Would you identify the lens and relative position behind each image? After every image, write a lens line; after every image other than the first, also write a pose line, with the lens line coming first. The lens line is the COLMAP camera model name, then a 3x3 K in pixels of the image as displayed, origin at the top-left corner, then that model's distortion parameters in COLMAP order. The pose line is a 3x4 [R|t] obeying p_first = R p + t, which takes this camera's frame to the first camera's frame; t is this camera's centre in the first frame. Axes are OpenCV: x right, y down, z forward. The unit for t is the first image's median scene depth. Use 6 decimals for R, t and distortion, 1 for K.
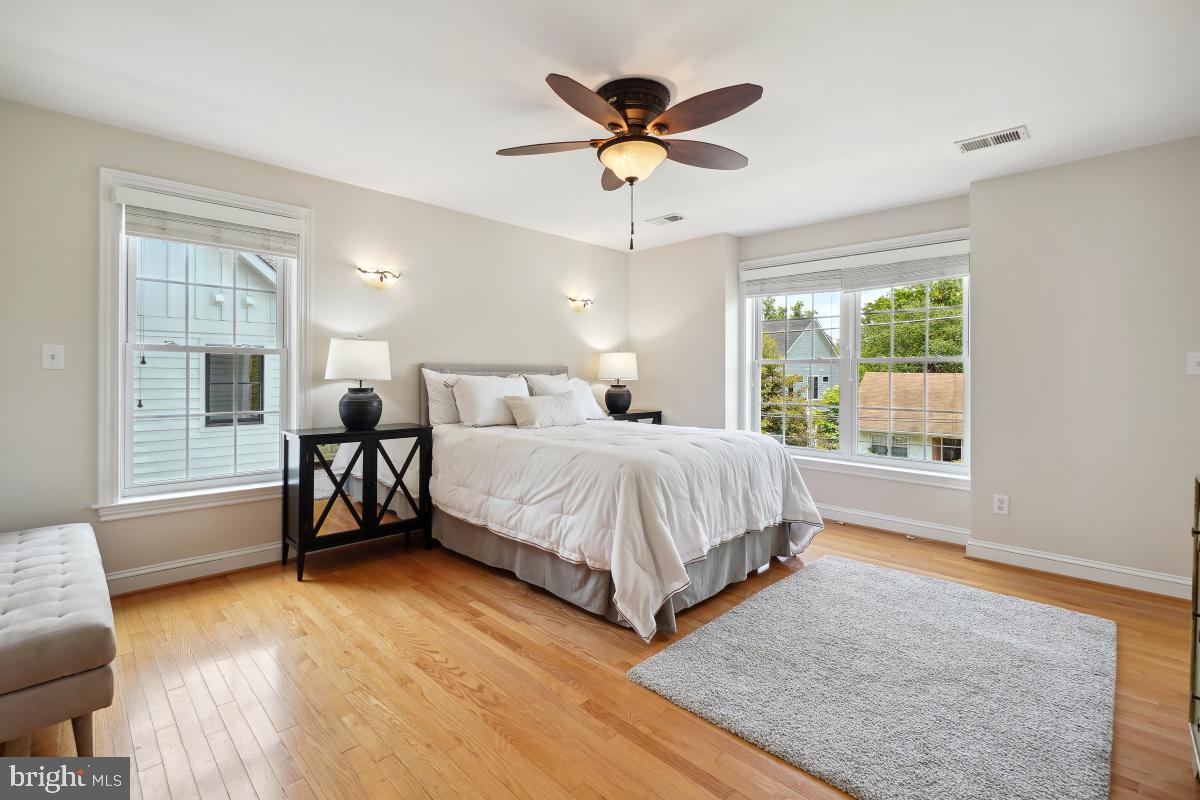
lens RADIAL K [[537.6, 0, 602.0], [0, 537.6, 376.0], [0, 0, 1]] dist [-0.017987, -0.000090]
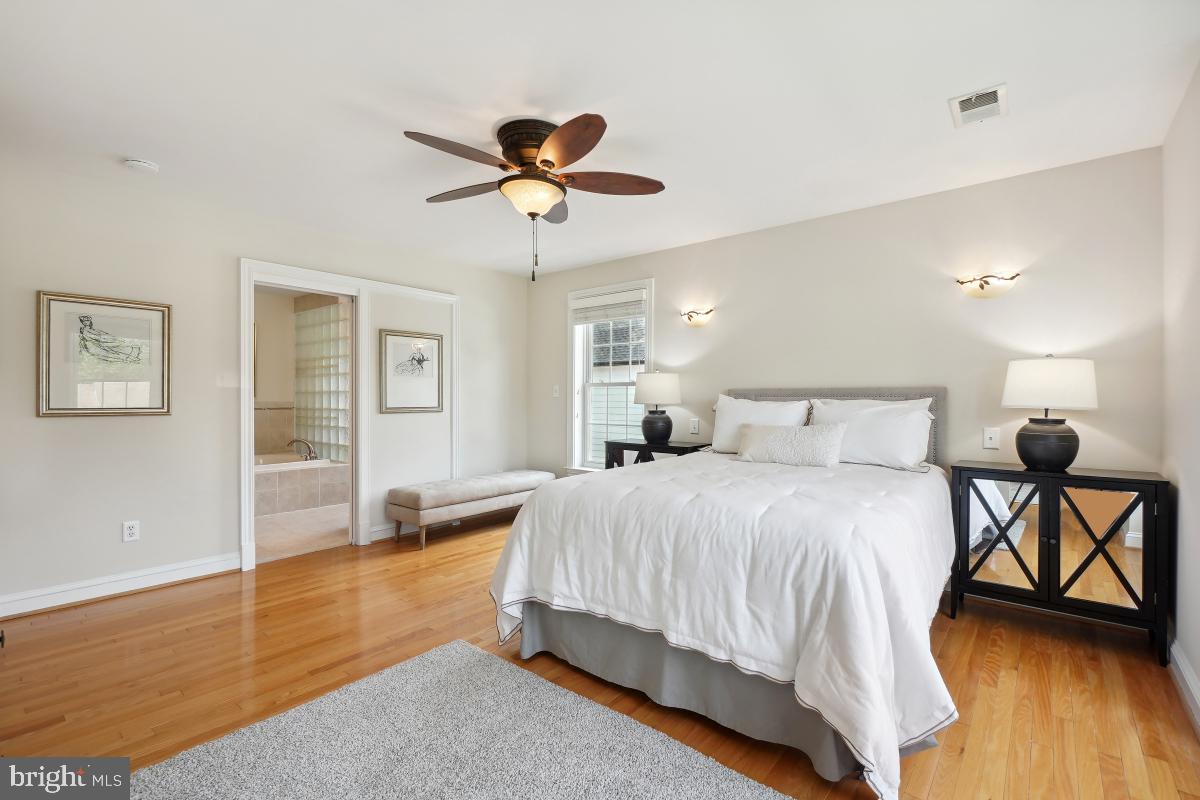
lens RADIAL K [[537.6, 0, 600.3], [0, 537.6, 399.8], [0, 0, 1]] dist [-0.017987, -0.000090]
pose [[0.083921, -0.002439, -0.996469, 0.288134], [-0.005302, 0.999982, -0.002894, 0.000507], [0.996458, 0.005526, 0.083907, 0.268895]]
